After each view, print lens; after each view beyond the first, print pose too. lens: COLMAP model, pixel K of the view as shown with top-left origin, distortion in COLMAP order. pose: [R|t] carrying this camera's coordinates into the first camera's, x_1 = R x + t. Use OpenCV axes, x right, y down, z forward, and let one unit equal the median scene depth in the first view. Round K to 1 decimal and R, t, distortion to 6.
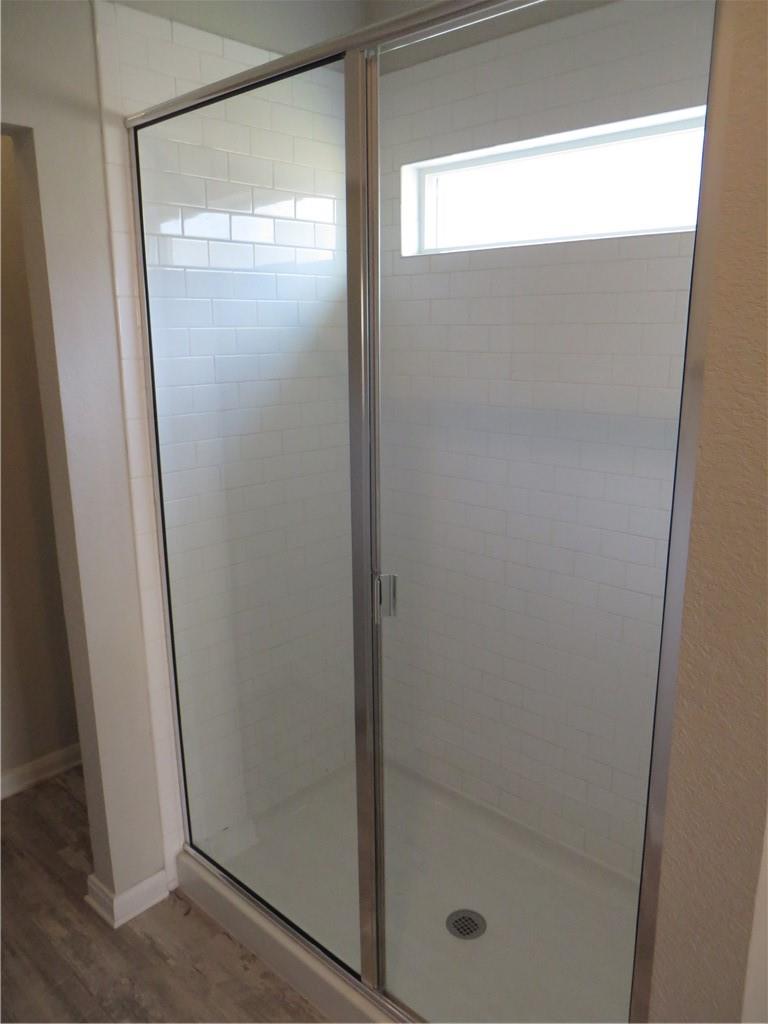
lens RADIAL K [[775.6, 0, 385.1], [0, 775.6, 506.4], [0, 0, 1]] dist [-0.037026, 0.025831]
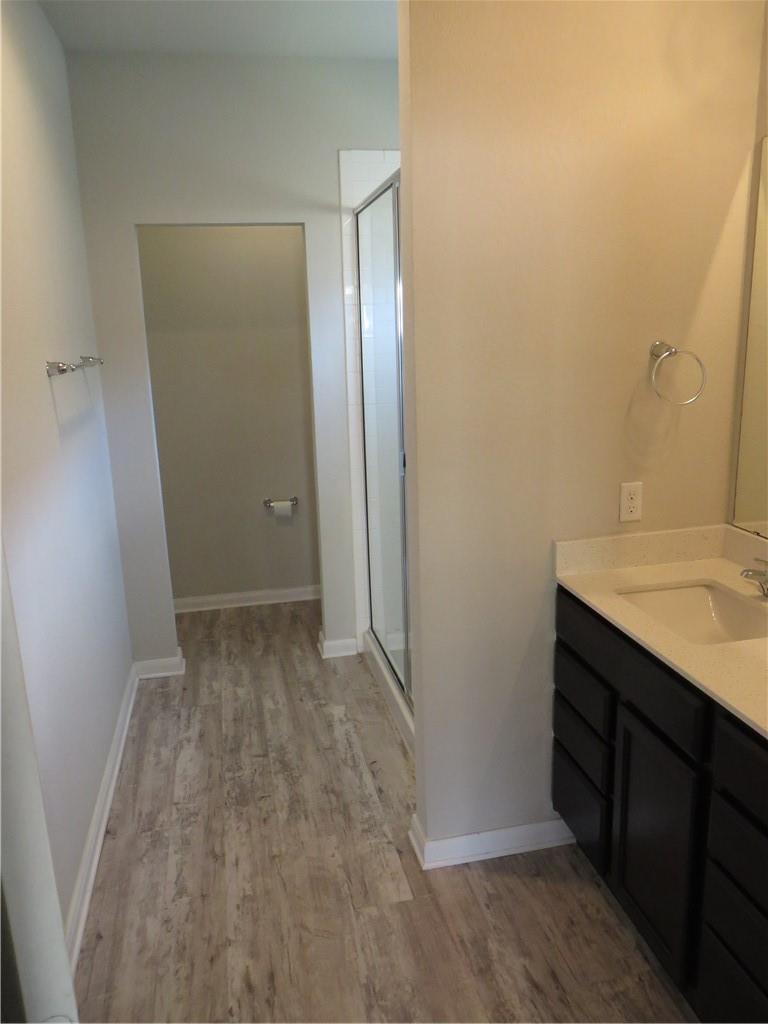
lens RADIAL K [[775.6, 0, 387.1], [0, 775.6, 516.1], [0, 0, 1]] dist [-0.037026, 0.025831]
pose [[0.819235, 0.122767, -0.560163, 0.743409], [-0.115118, 0.992139, 0.049082, 0.115239], [0.561784, 0.024275, 0.826927, -0.417845]]
